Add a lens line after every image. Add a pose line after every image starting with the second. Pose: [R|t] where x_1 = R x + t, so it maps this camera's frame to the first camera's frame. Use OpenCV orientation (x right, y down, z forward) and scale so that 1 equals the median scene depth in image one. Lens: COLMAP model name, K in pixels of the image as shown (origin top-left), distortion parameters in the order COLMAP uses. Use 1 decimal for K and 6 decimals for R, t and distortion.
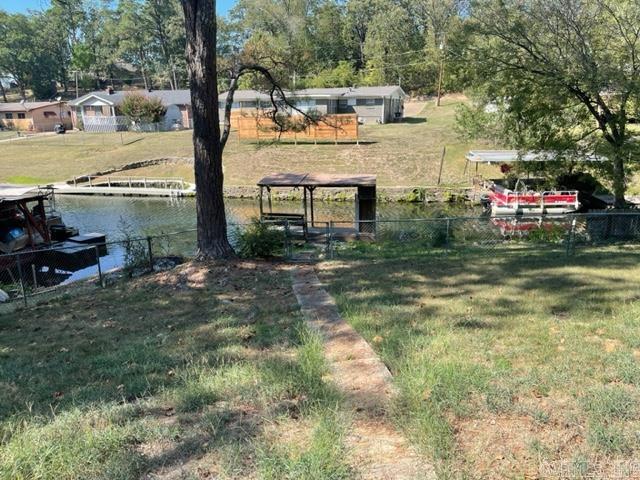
lens RADIAL K [[481.1, 0, 320.3], [0, 481.1, 242.0], [0, 0, 1]] dist [0.047689, -0.050011]
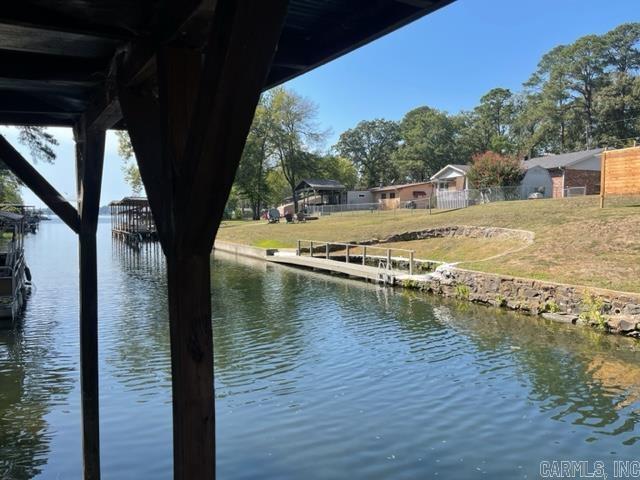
lens RADIAL K [[481.1, 0, 322.1], [0, 481.1, 241.7], [0, 0, 1]] dist [0.047689, -0.050011]
pose [[0.657560, 0.054387, -0.751437, 0.023377], [-0.211514, 0.970605, -0.114840, -0.055782], [0.723102, 0.234454, 0.649734, 0.524756]]
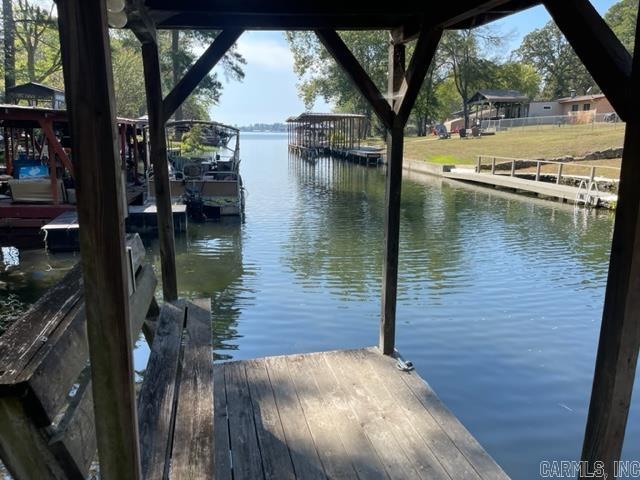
lens RADIAL K [[481.1, 0, 317.5], [0, 481.1, 240.4], [0, 0, 1]] dist [0.047689, -0.050011]
pose [[0.372733, 0.217325, -0.902131, 0.020126], [-0.256552, 0.958428, 0.124887, -0.046533], [0.891768, 0.184894, 0.412993, 0.502351]]
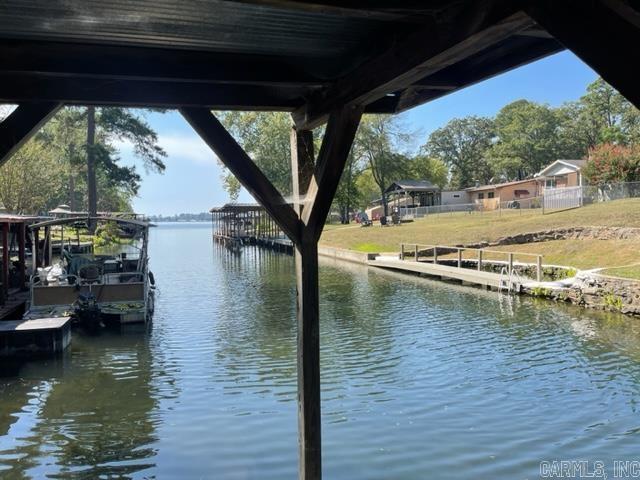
lens RADIAL K [[481.1, 0, 319.2], [0, 481.1, 240.2], [0, 0, 1]] dist [0.047689, -0.050011]
pose [[0.510811, 0.041750, -0.858679, -0.002651], [-0.221295, 0.971547, -0.084407, -0.053672], [0.830723, 0.233137, 0.505516, 0.516453]]
